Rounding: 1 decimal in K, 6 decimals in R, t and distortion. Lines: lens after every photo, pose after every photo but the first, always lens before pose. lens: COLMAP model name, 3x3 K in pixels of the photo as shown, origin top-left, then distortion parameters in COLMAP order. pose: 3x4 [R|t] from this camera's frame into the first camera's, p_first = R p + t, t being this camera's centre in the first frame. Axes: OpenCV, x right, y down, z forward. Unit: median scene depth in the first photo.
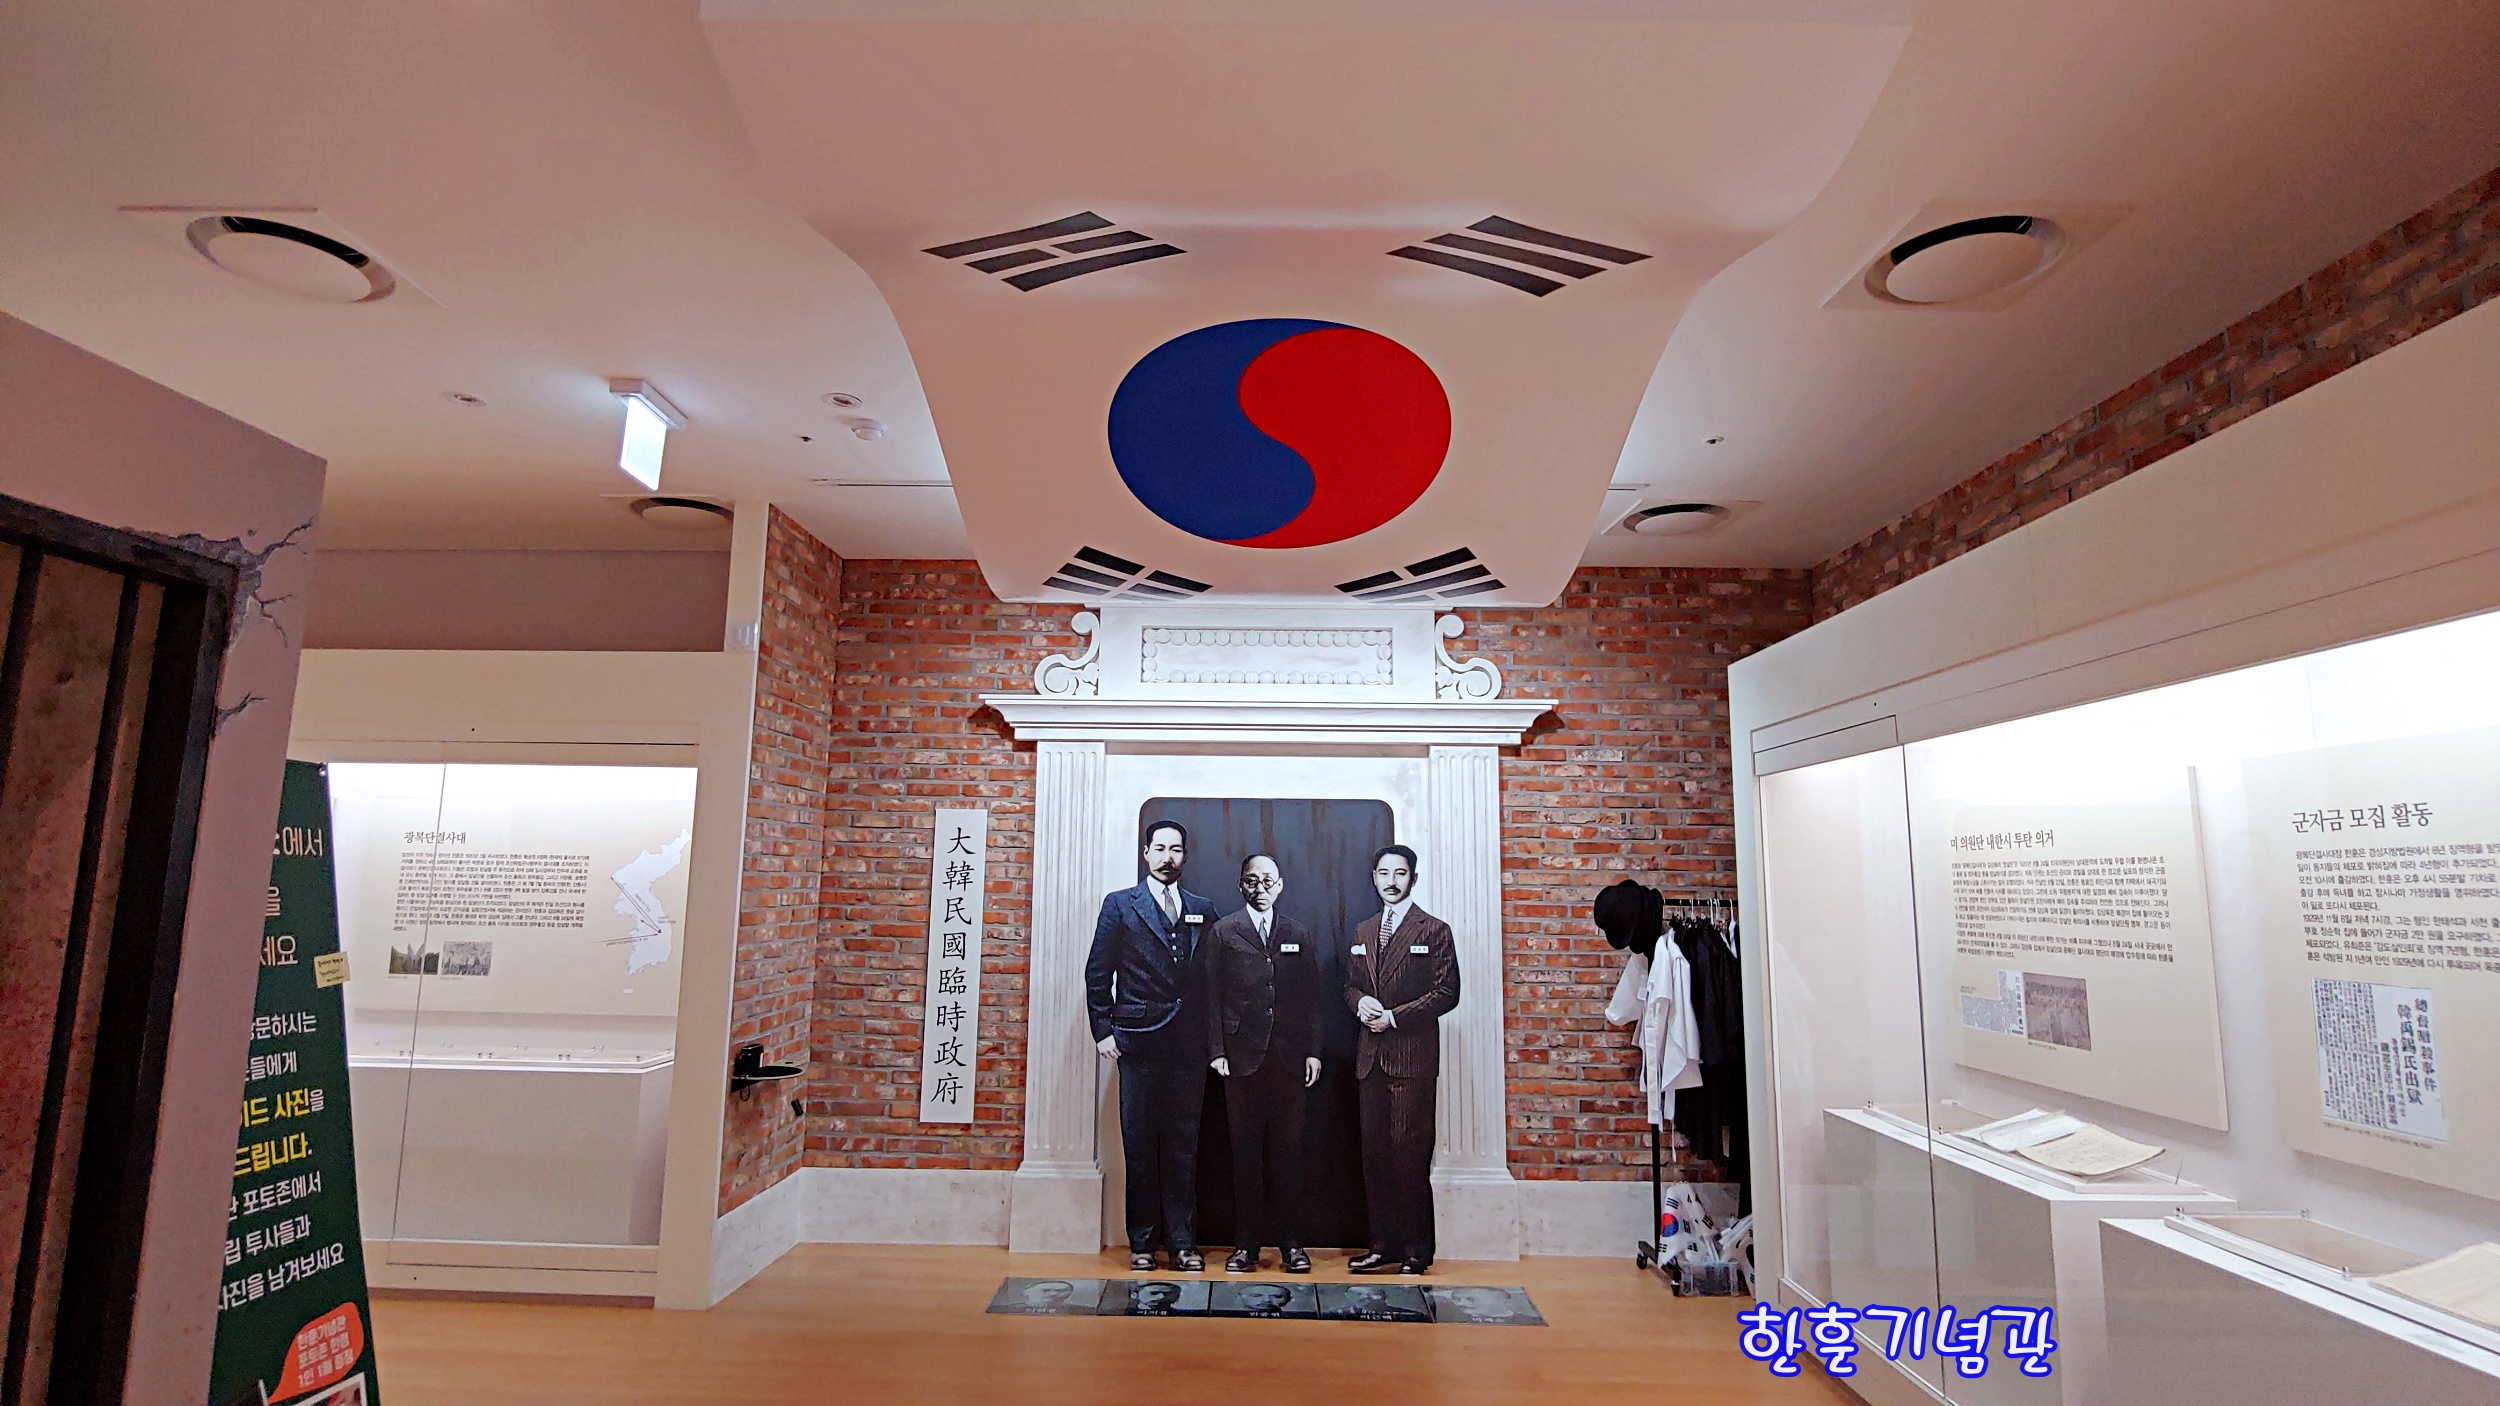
lens RADIAL K [[1210.4, 0, 1250.4], [0, 1210.4, 702.6], [0, 0, 1]] dist [-0.017149, -0.001069]
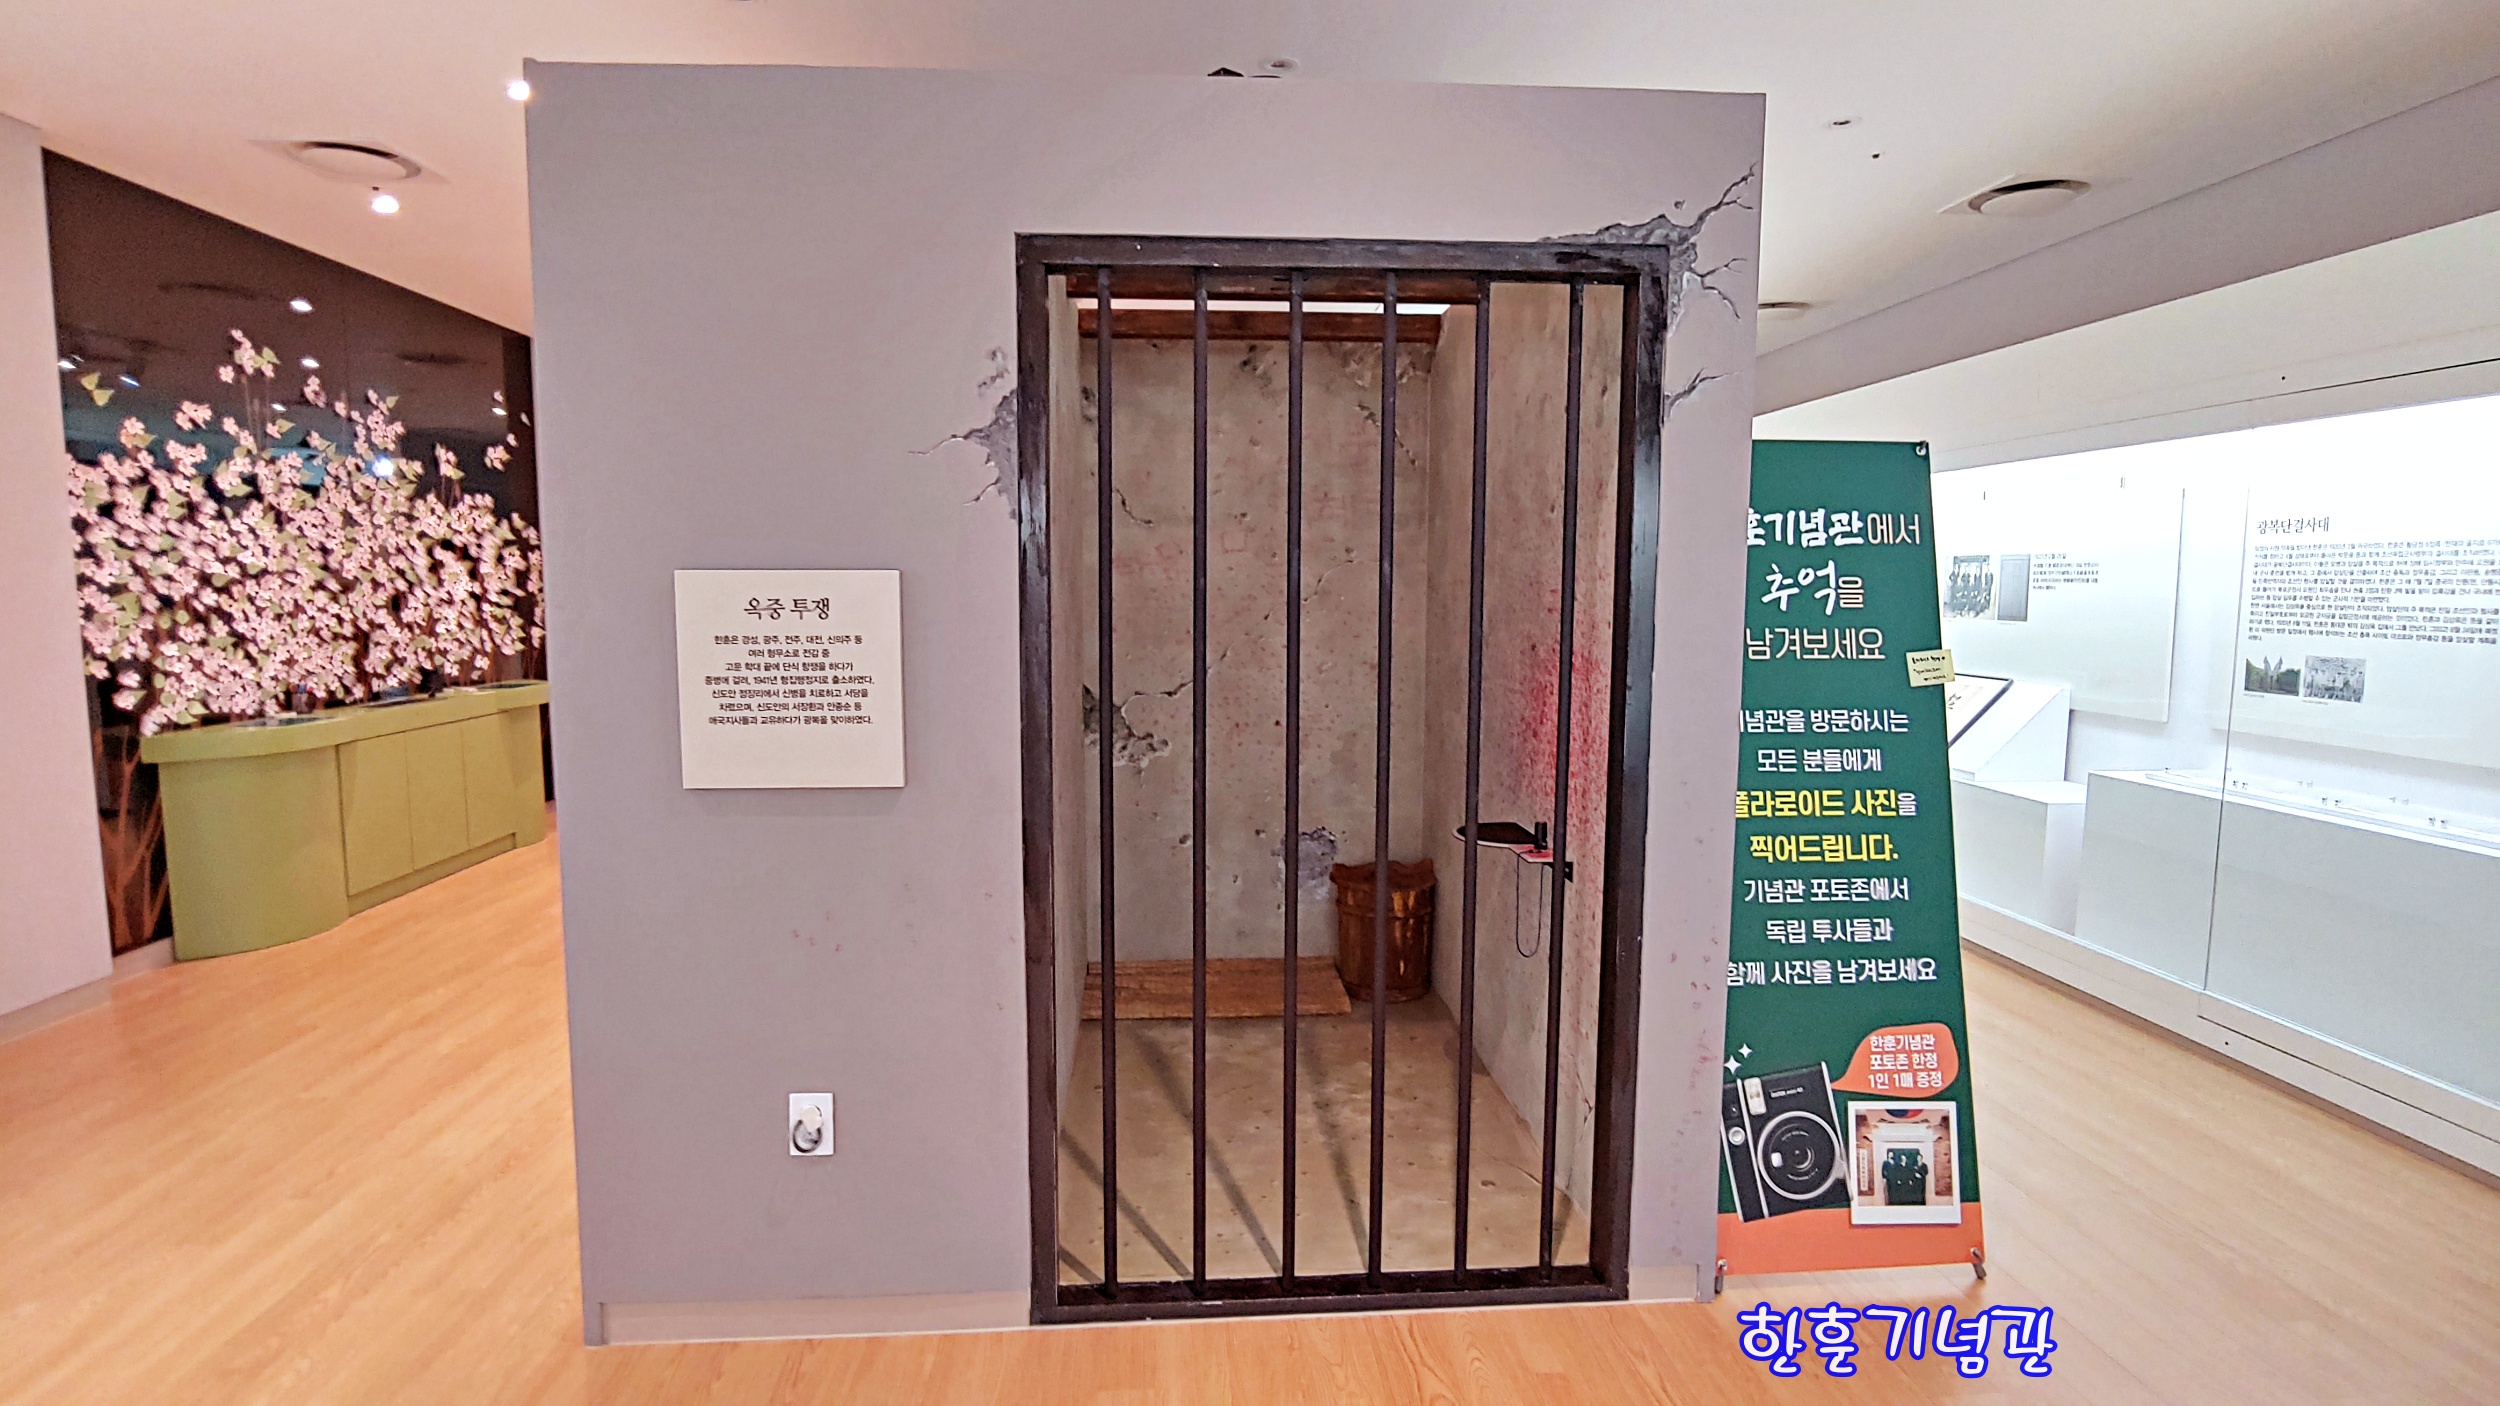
lens RADIAL K [[1210.4, 0, 1249.1], [0, 1210.4, 700.6], [0, 0, 1]] dist [-0.017149, -0.001069]
pose [[0.077224, 0.082781, -0.993571, 0.109065], [0.148072, 0.984543, 0.093537, 0.092223], [0.985957, -0.154344, 0.063773, 0.461439]]
